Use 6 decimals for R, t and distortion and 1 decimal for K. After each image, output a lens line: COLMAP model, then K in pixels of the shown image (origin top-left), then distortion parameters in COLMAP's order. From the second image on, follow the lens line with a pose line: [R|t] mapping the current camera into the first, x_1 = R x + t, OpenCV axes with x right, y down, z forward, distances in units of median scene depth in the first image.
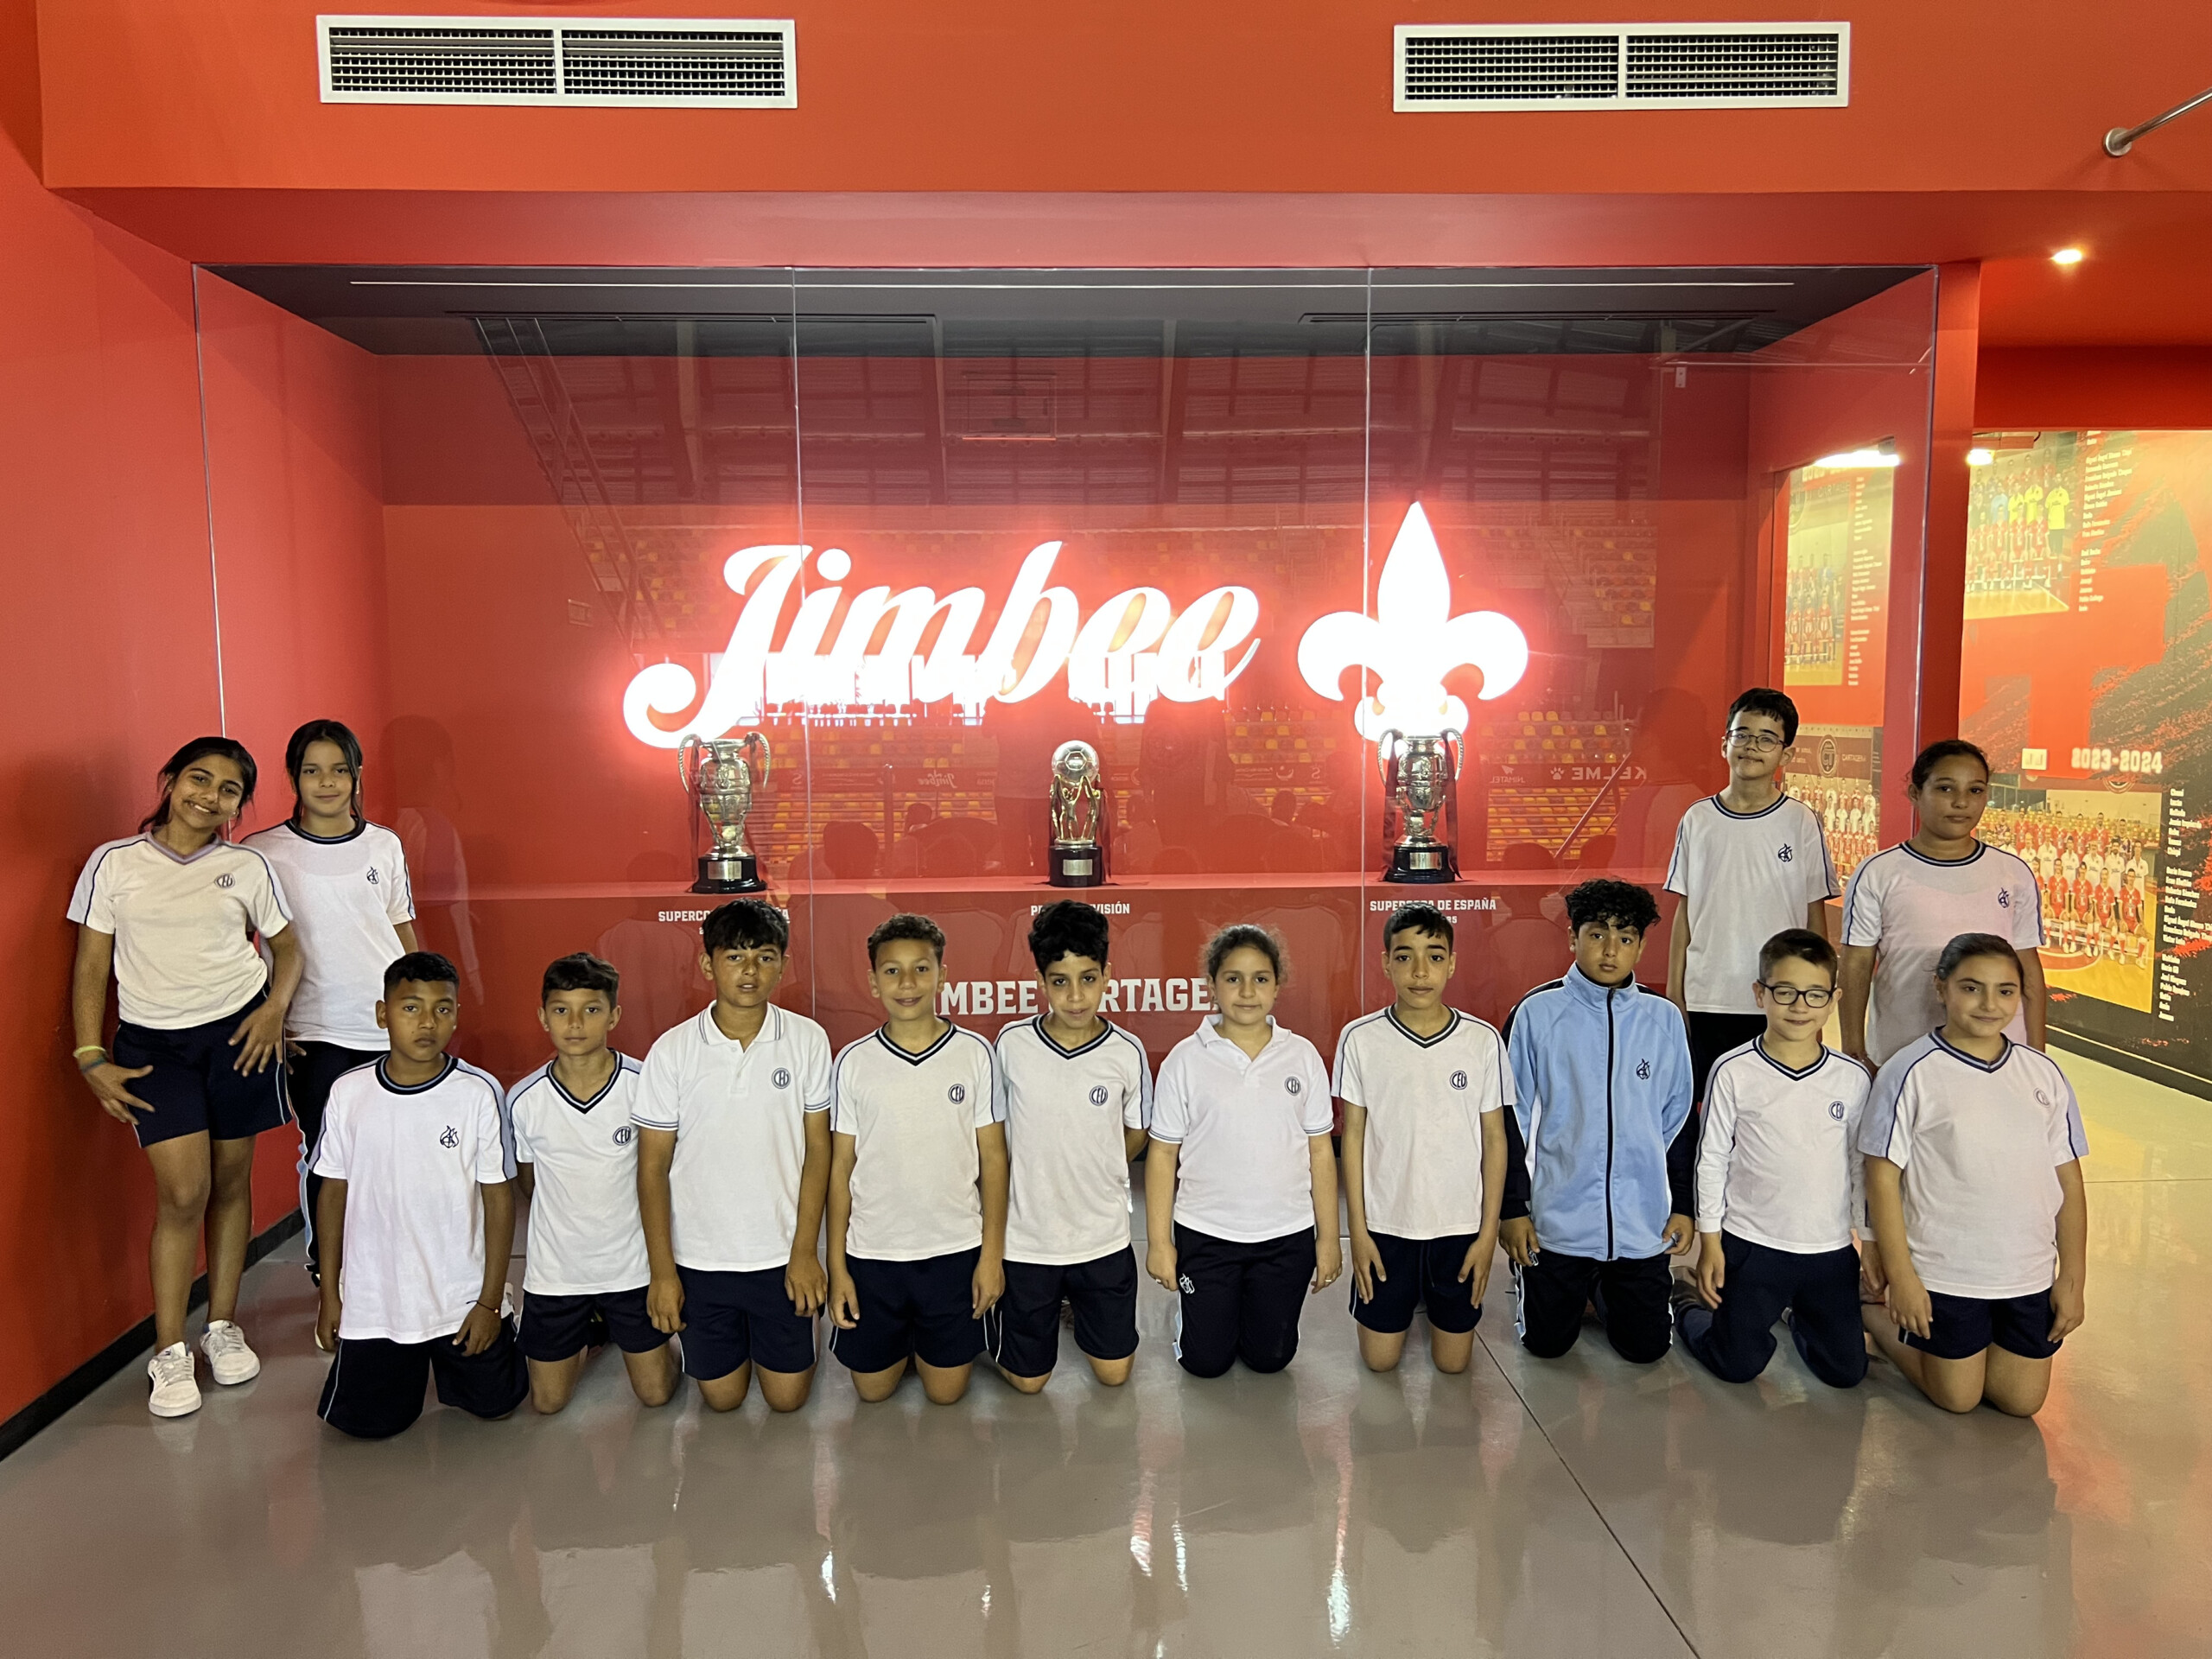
lens RADIAL K [[1675.4, 0, 1088.9], [0, 1675.4, 844.7], [0, 0, 1]] dist [0.061675, -0.070268]
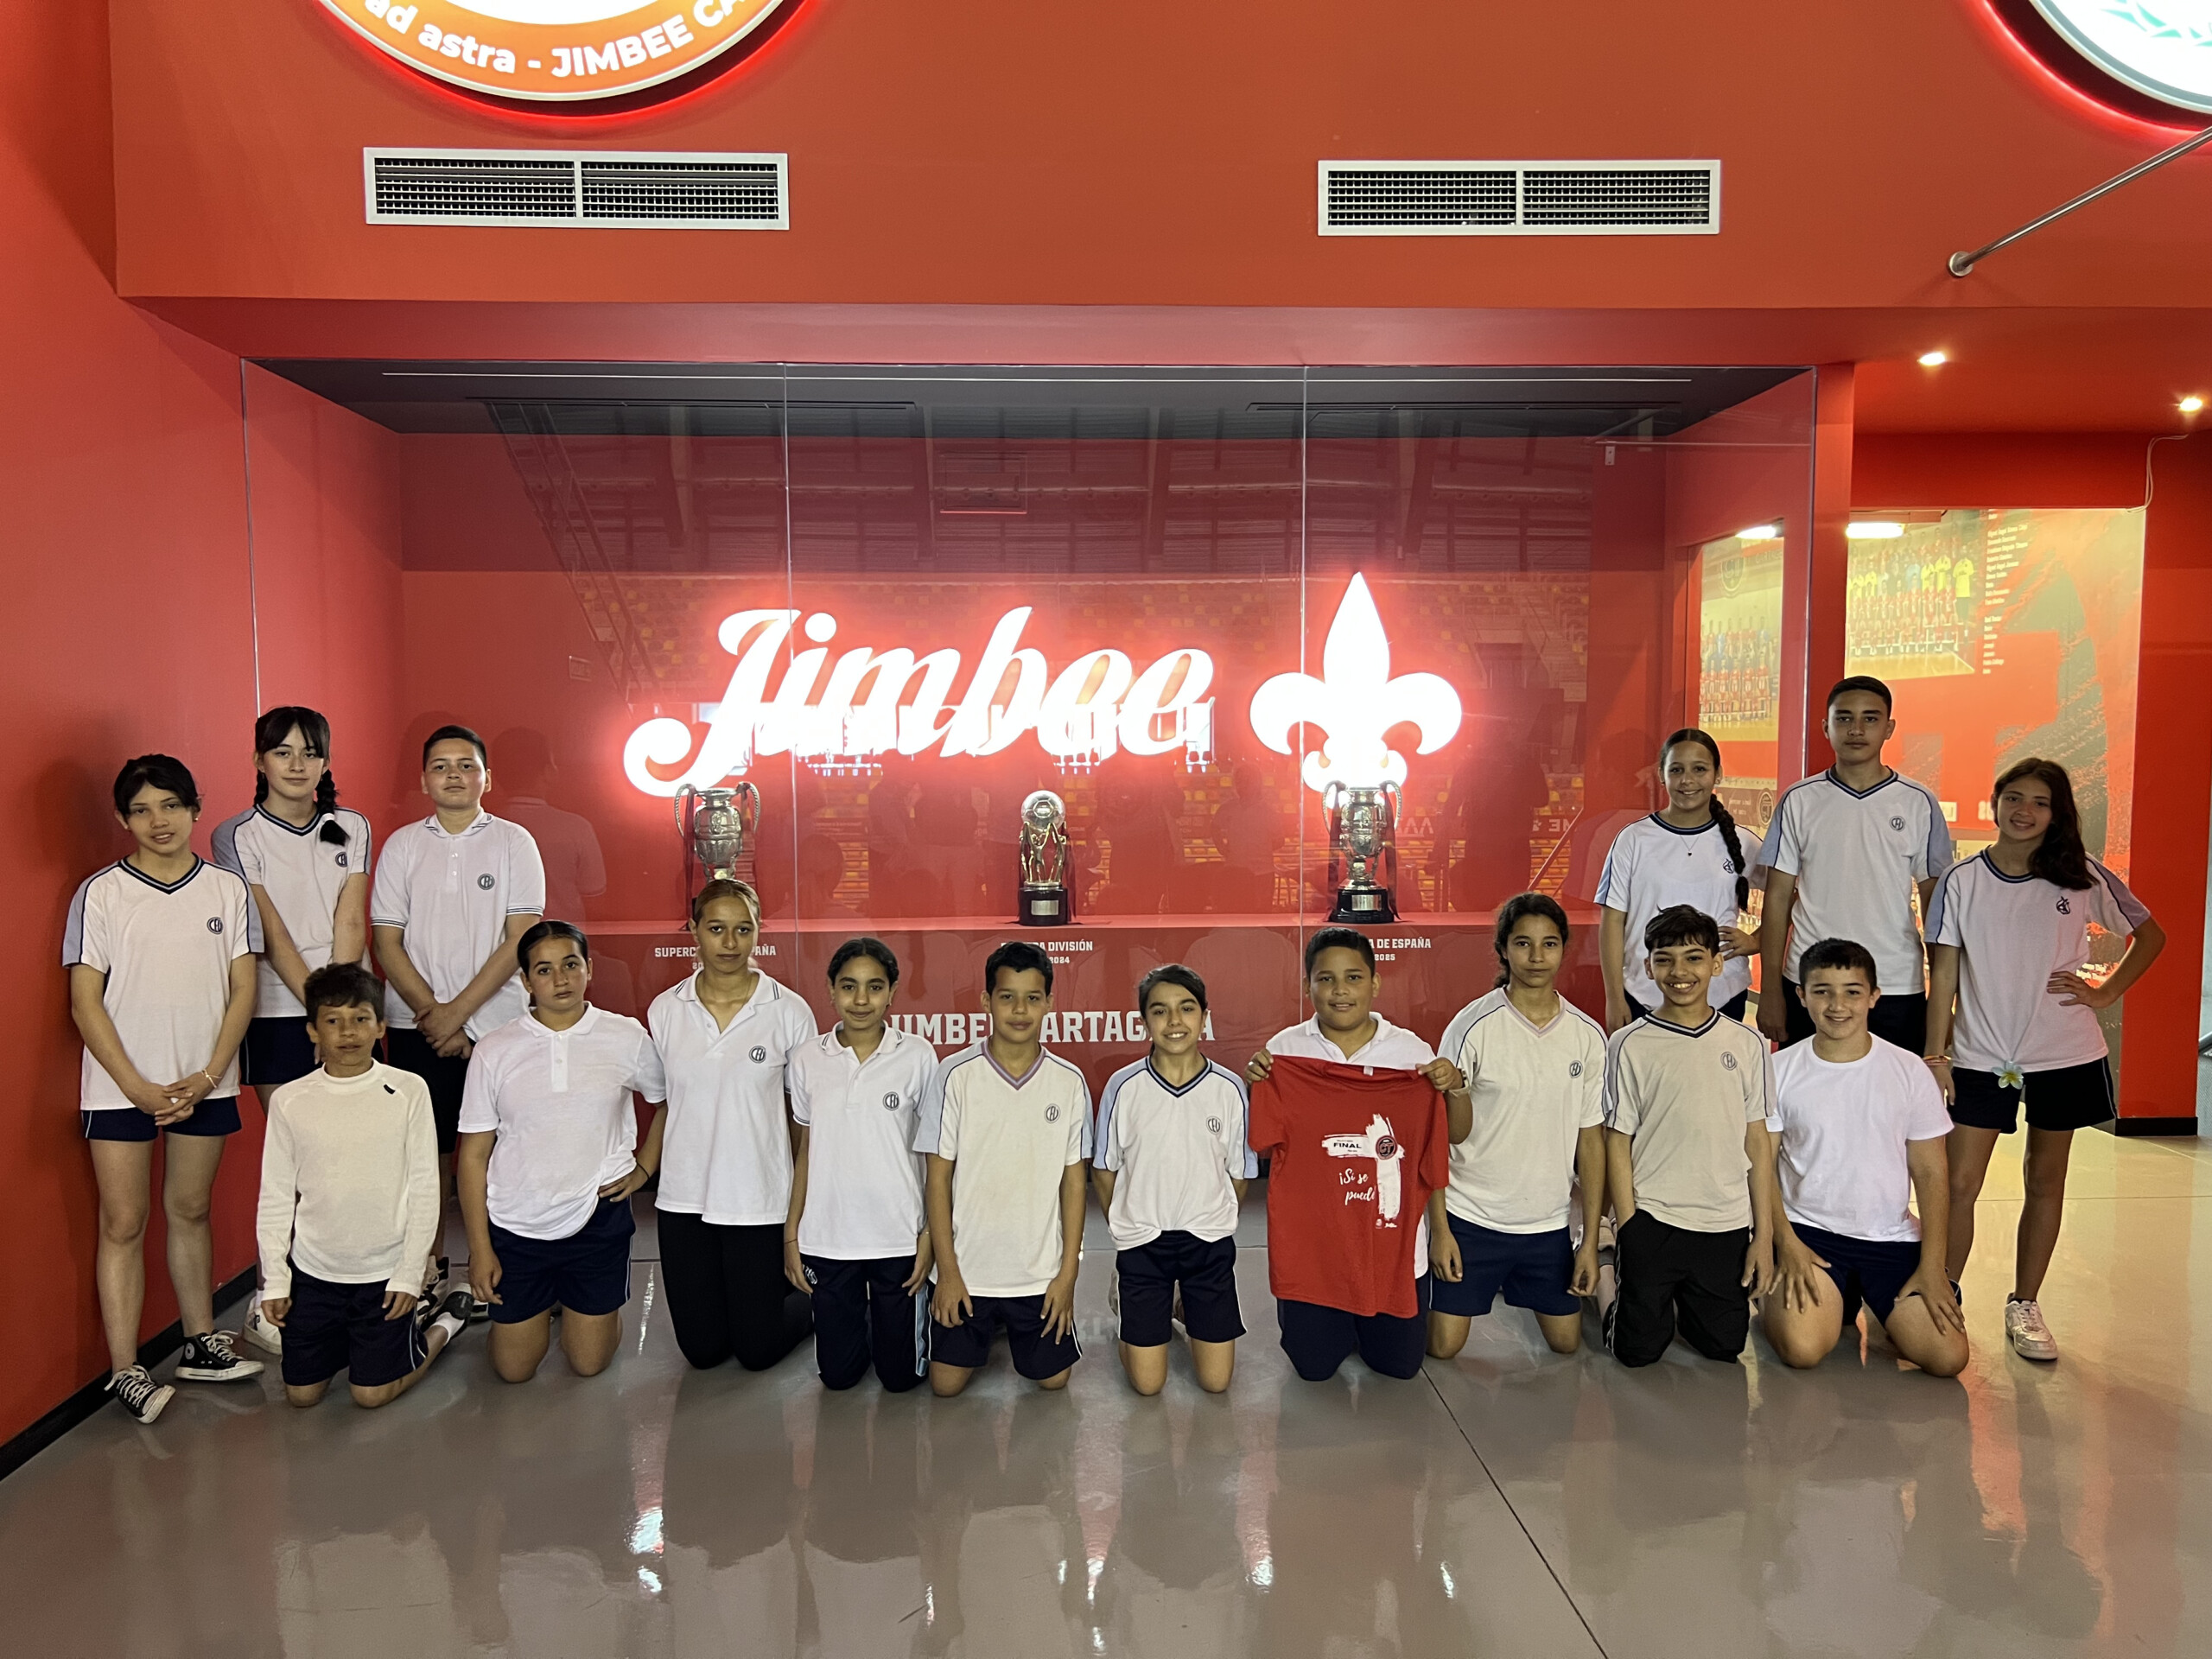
lens RADIAL K [[1675.4, 0, 1091.4], [0, 1675.4, 856.2], [0, 0, 1]] dist [0.061675, -0.070268]
pose [[0.999956, 0.003192, 0.008841, 0.013590], [-0.002988, 0.999732, -0.022958, 0.004940], [-0.008912, 0.022931, 0.999697, -0.079094]]
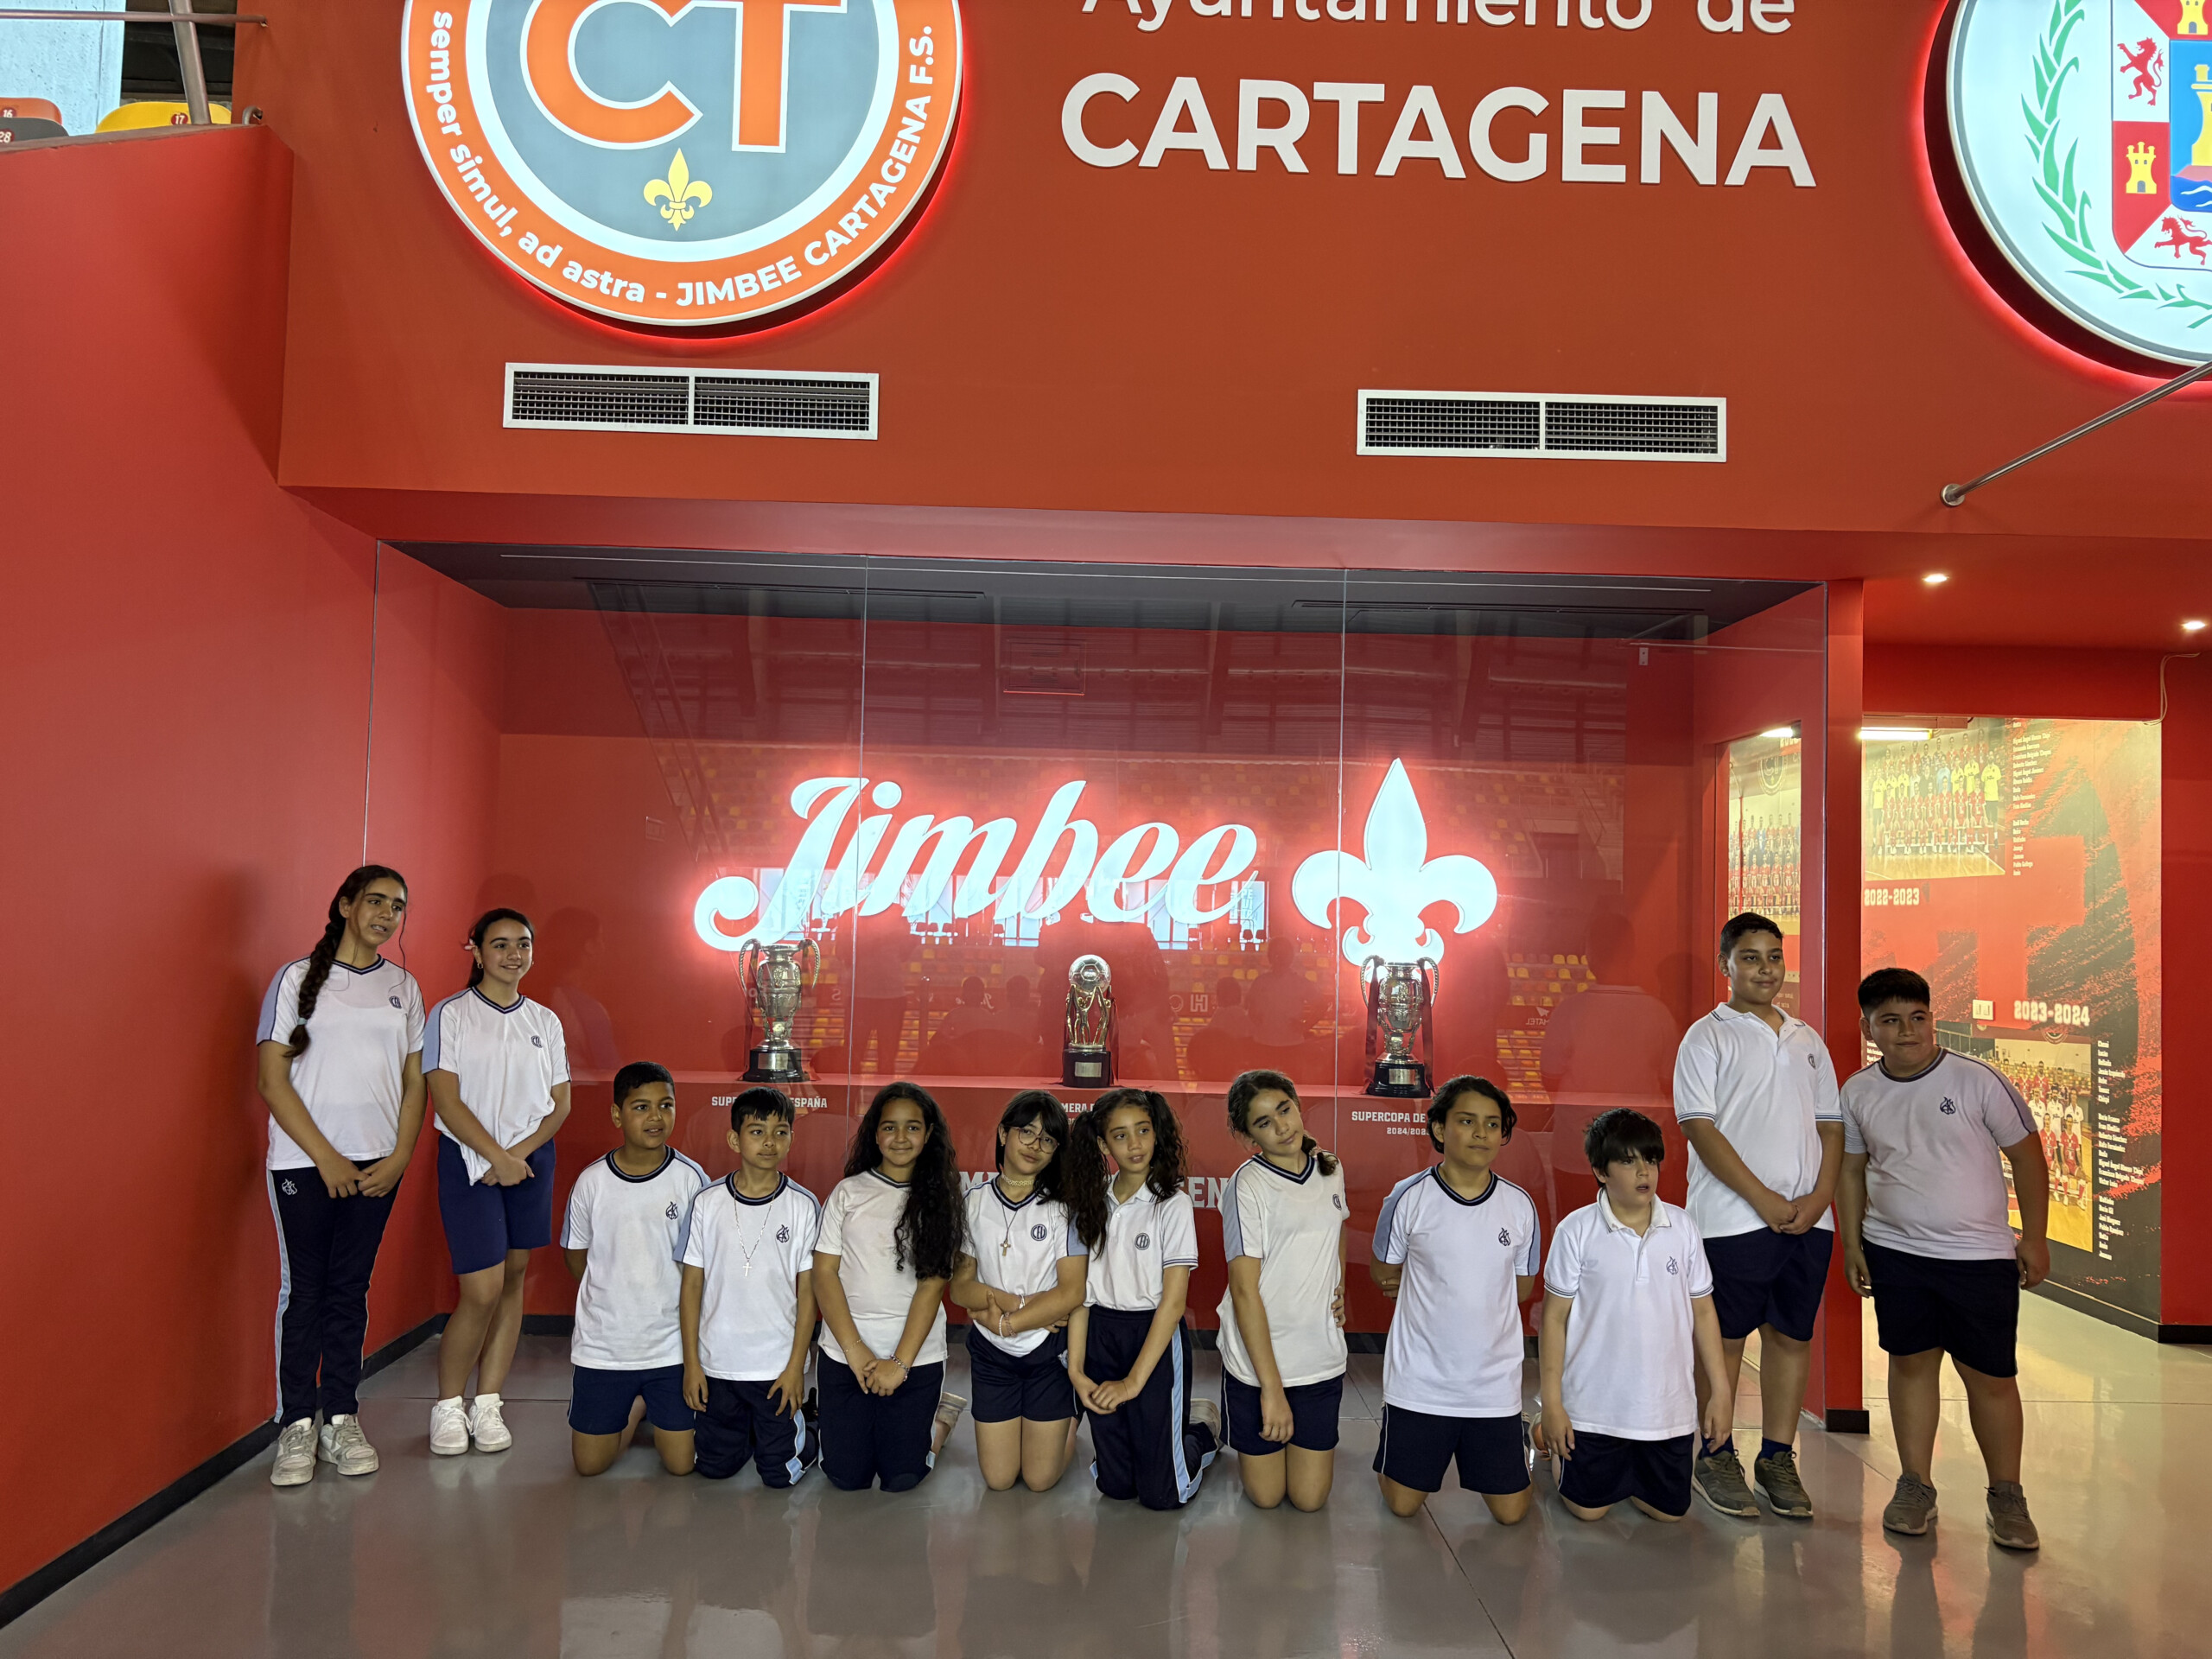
lens RADIAL K [[1681.9, 0, 1095.9], [0, 1681.9, 829.4], [0, 0, 1]] dist [0.030557, -0.020204]
pose [[0.999127, 0.034312, -0.023830, 0.019063], [-0.037365, 0.989102, -0.142410, 0.014180], [0.018684, 0.143177, 0.989521, -0.125821]]
